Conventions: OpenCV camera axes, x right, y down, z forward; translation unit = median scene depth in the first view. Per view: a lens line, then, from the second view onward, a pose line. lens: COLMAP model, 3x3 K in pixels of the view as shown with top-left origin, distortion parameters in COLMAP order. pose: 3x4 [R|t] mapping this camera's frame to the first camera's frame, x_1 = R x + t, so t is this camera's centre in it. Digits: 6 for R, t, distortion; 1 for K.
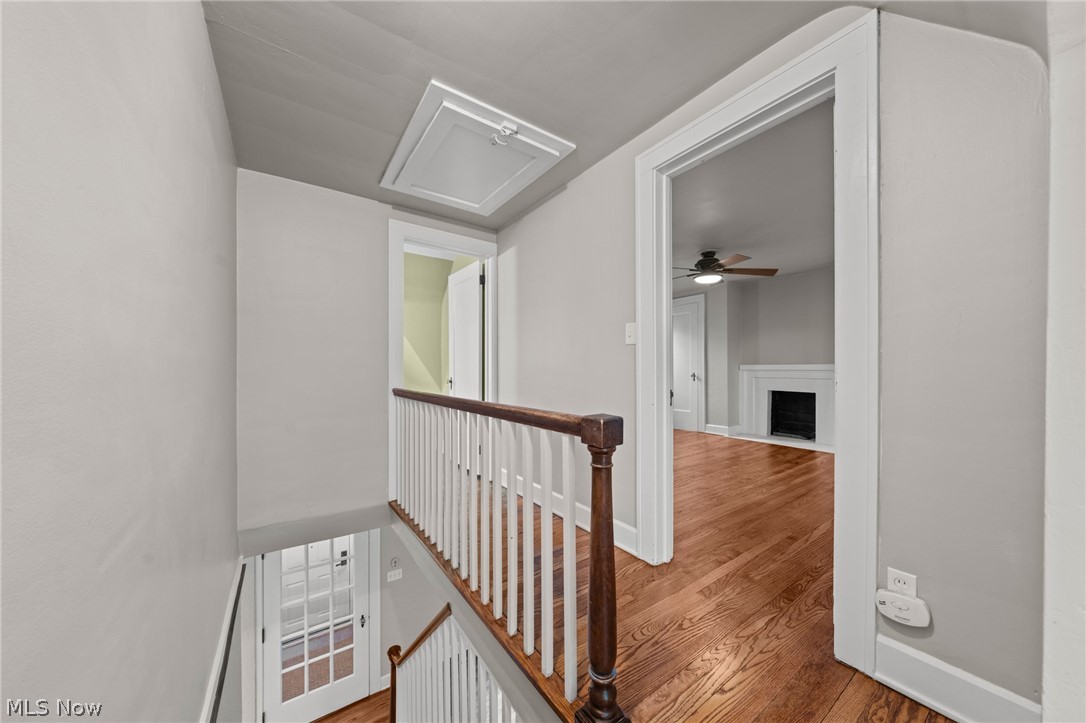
lens RADIAL K [[369.0, 0, 544.9], [0, 369.0, 363.9], [0, 0, 1]] dist [-0.004816, 0.000629]
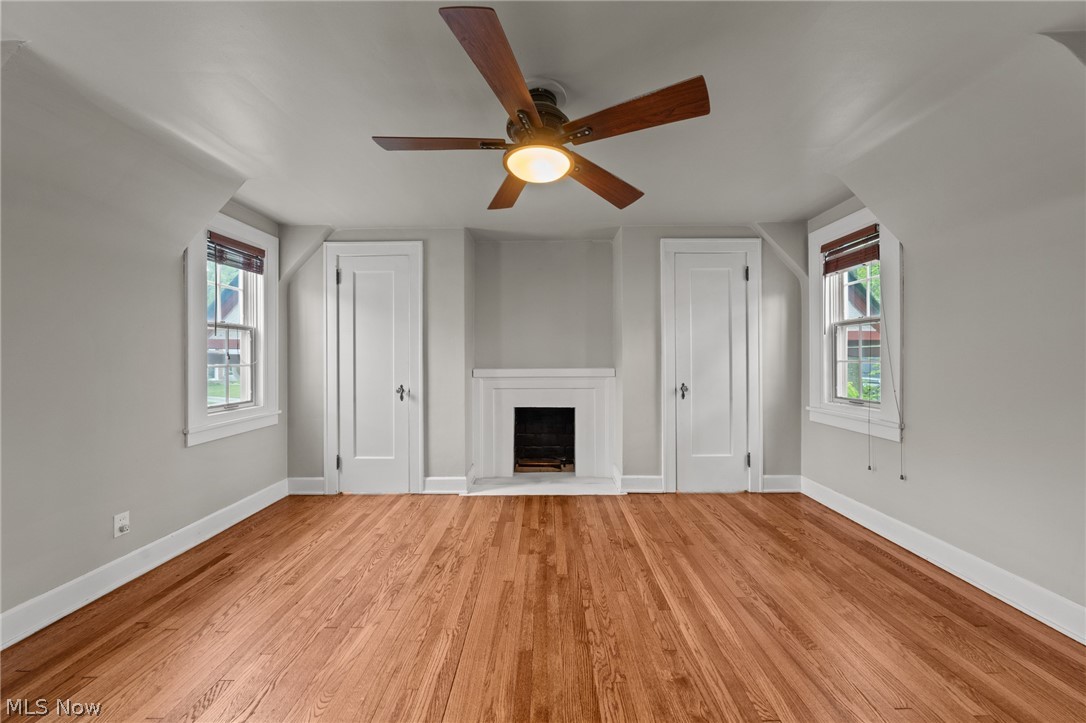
lens RADIAL K [[369.0, 0, 550.6], [0, 369.0, 356.4], [0, 0, 1]] dist [-0.004816, 0.000629]
pose [[0.577524, 0.005509, 0.816355, 0.094135], [-0.002137, 0.999984, -0.005236, -0.016266], [-0.816371, 0.001280, 0.577527, 0.533870]]
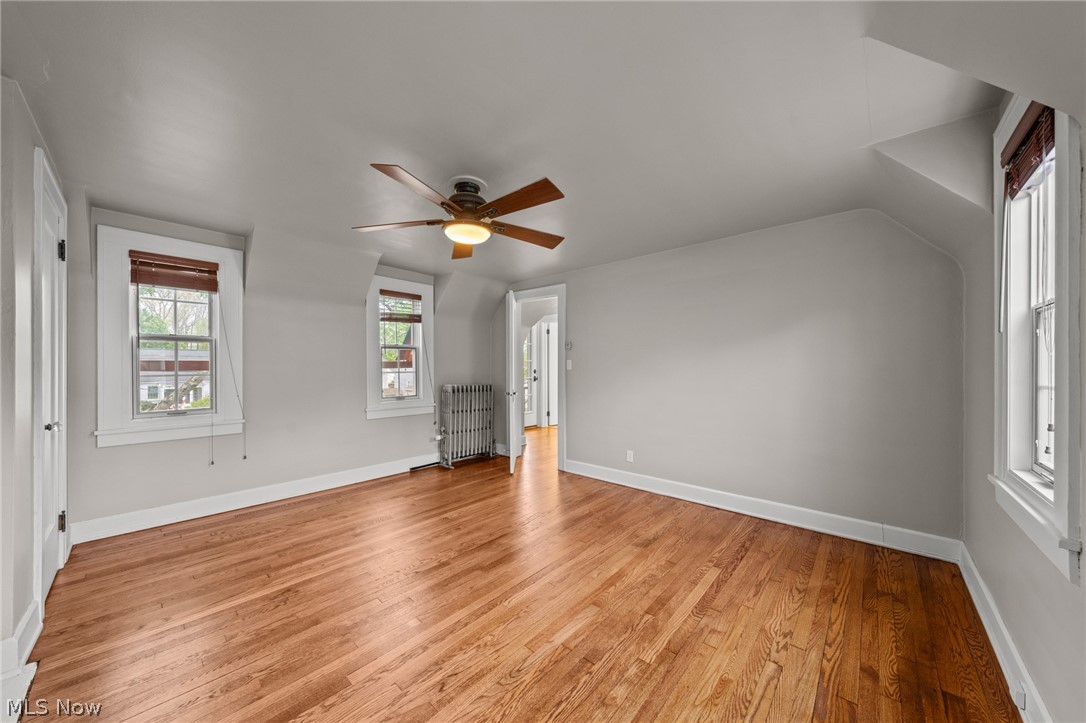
lens RADIAL K [[369.0, 0, 541.8], [0, 369.0, 368.2], [0, 0, 1]] dist [-0.004816, 0.000629]
pose [[-0.980284, 0.010099, -0.197336, 0.304799], [0.010641, 0.999942, -0.001686, -0.016498], [0.197308, -0.003753, -0.980334, 1.070150]]
